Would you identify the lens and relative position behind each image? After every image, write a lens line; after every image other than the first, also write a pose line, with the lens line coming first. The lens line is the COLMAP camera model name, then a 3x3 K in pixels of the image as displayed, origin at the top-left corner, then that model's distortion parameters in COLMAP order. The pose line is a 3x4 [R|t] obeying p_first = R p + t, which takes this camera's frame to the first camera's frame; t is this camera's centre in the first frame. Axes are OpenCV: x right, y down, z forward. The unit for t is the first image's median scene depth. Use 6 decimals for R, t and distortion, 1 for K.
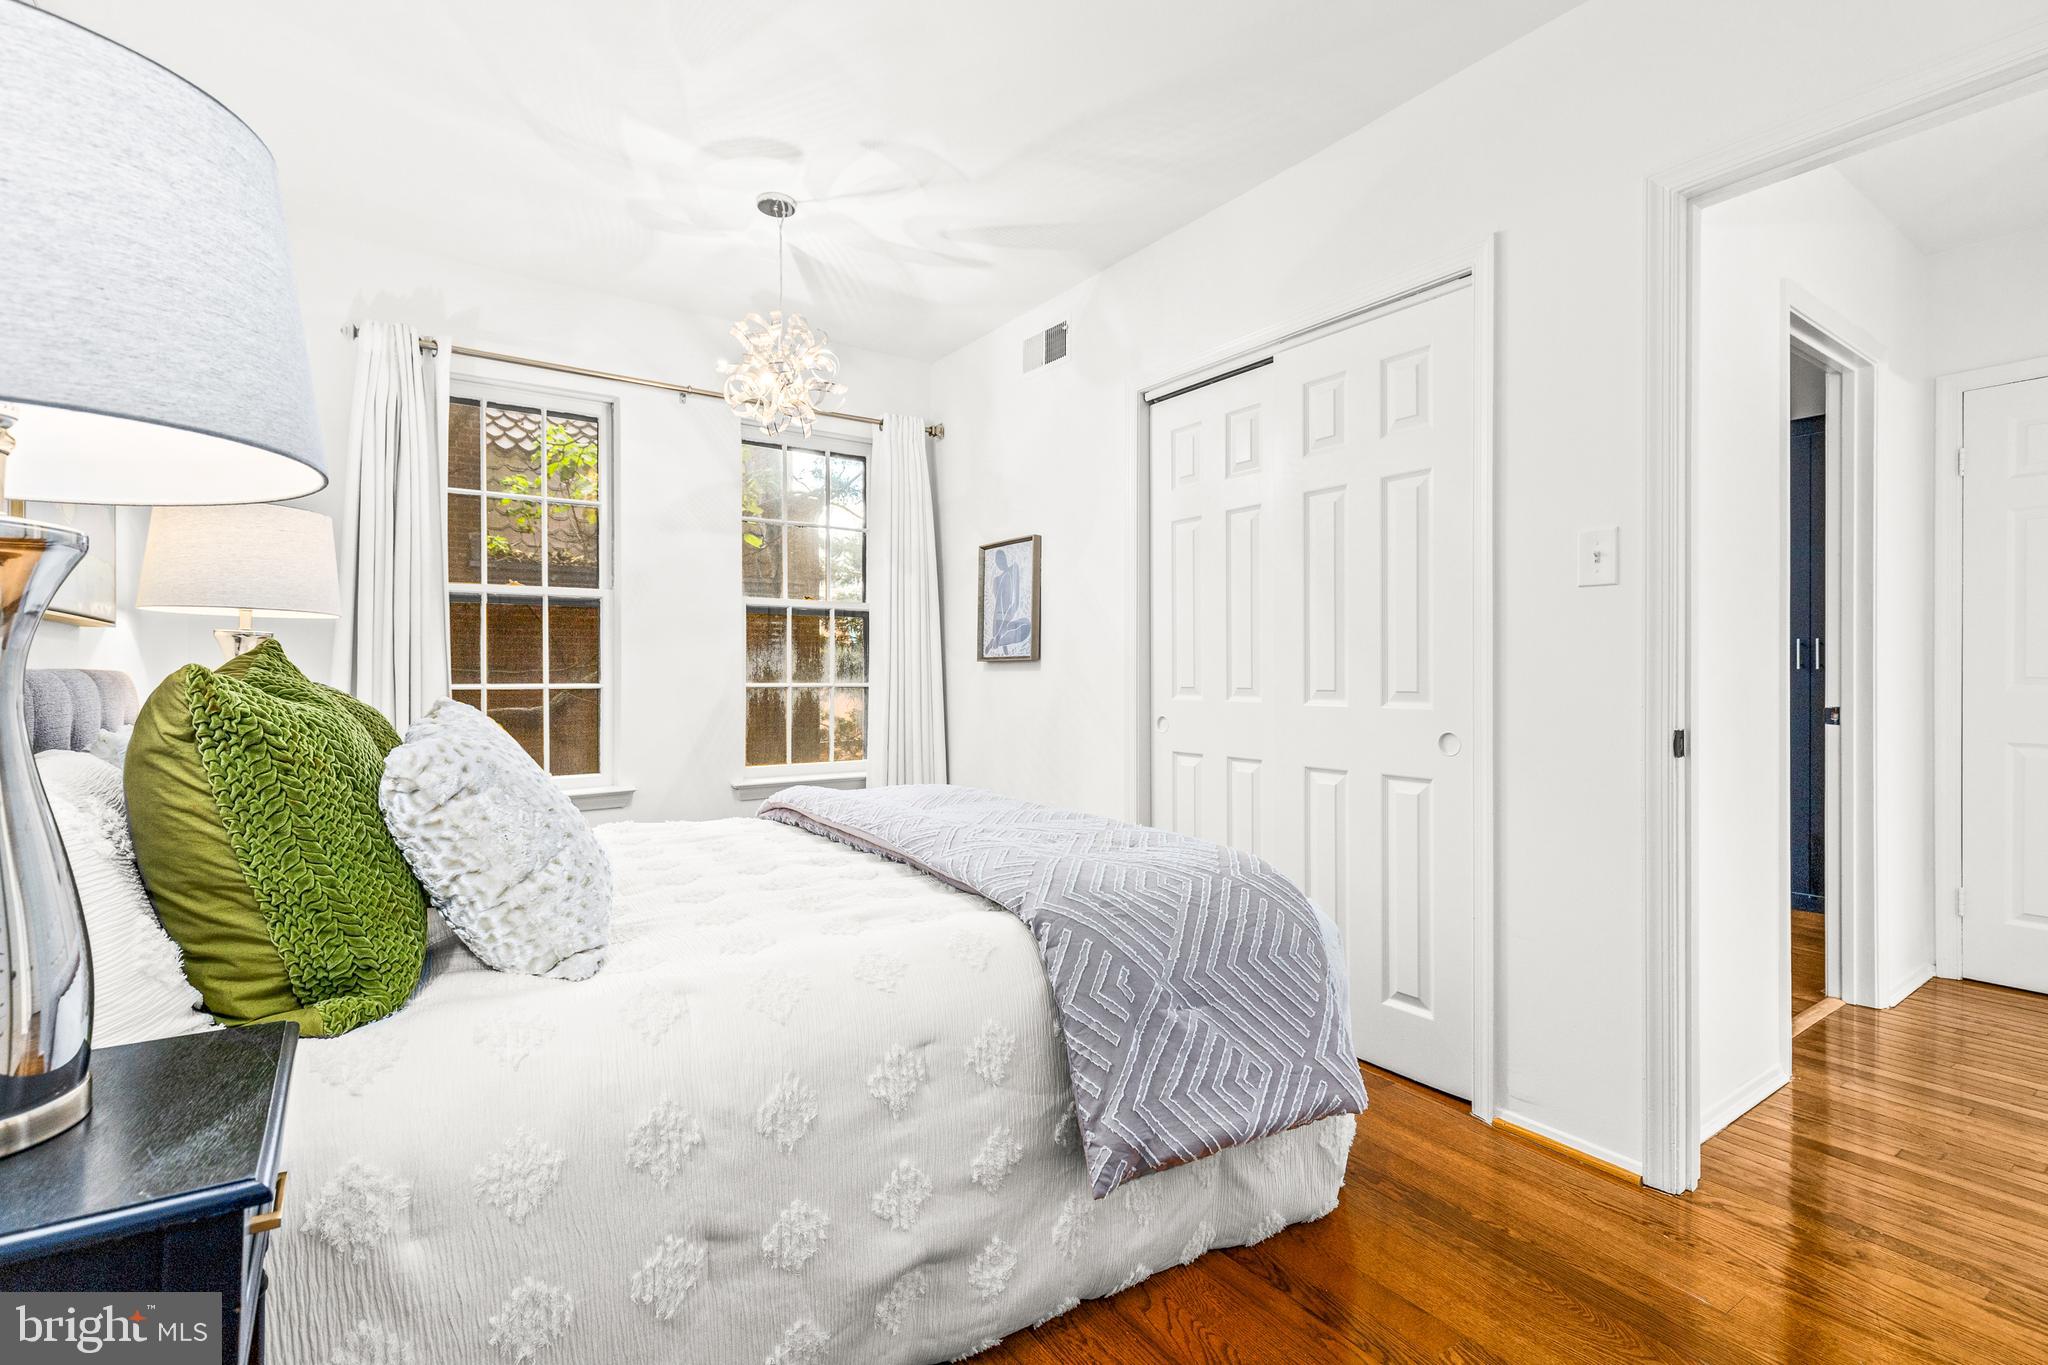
lens RADIAL K [[934.0, 0, 1010.7], [0, 934.0, 676.8], [0, 0, 1]] dist [-0.005997, -0.000609]
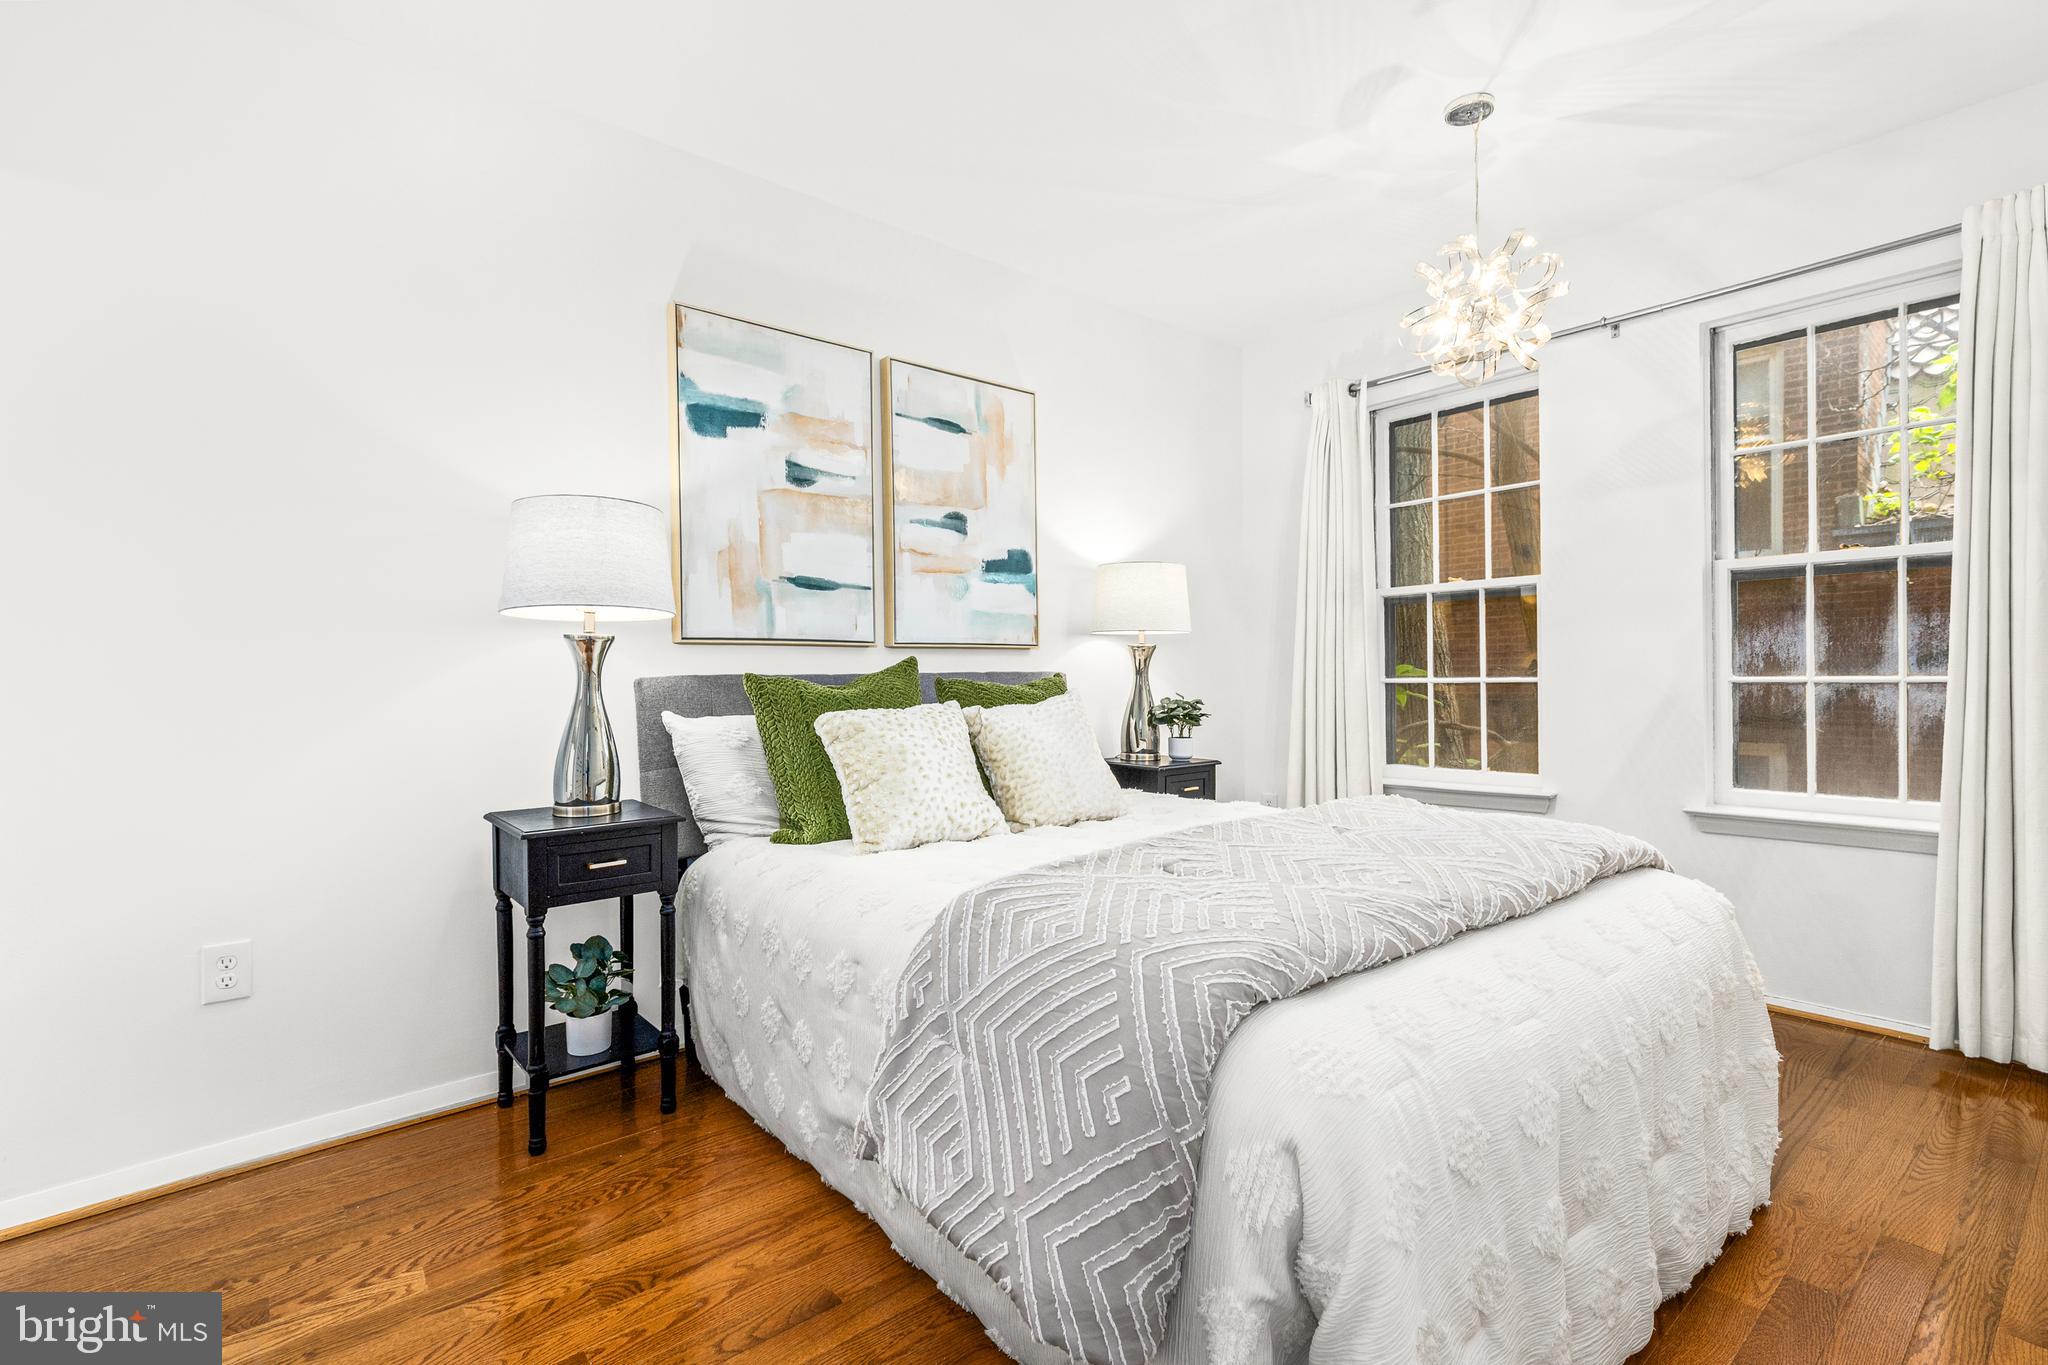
lens RADIAL K [[934.0, 0, 1012.7], [0, 934.0, 689.2], [0, 0, 1]] dist [-0.005997, -0.000609]
pose [[0.097541, 0.011678, -0.995163, 0.434332], [0.011059, 0.999857, 0.012817, 0.001590], [0.995170, -0.012255, 0.097397, 0.395559]]
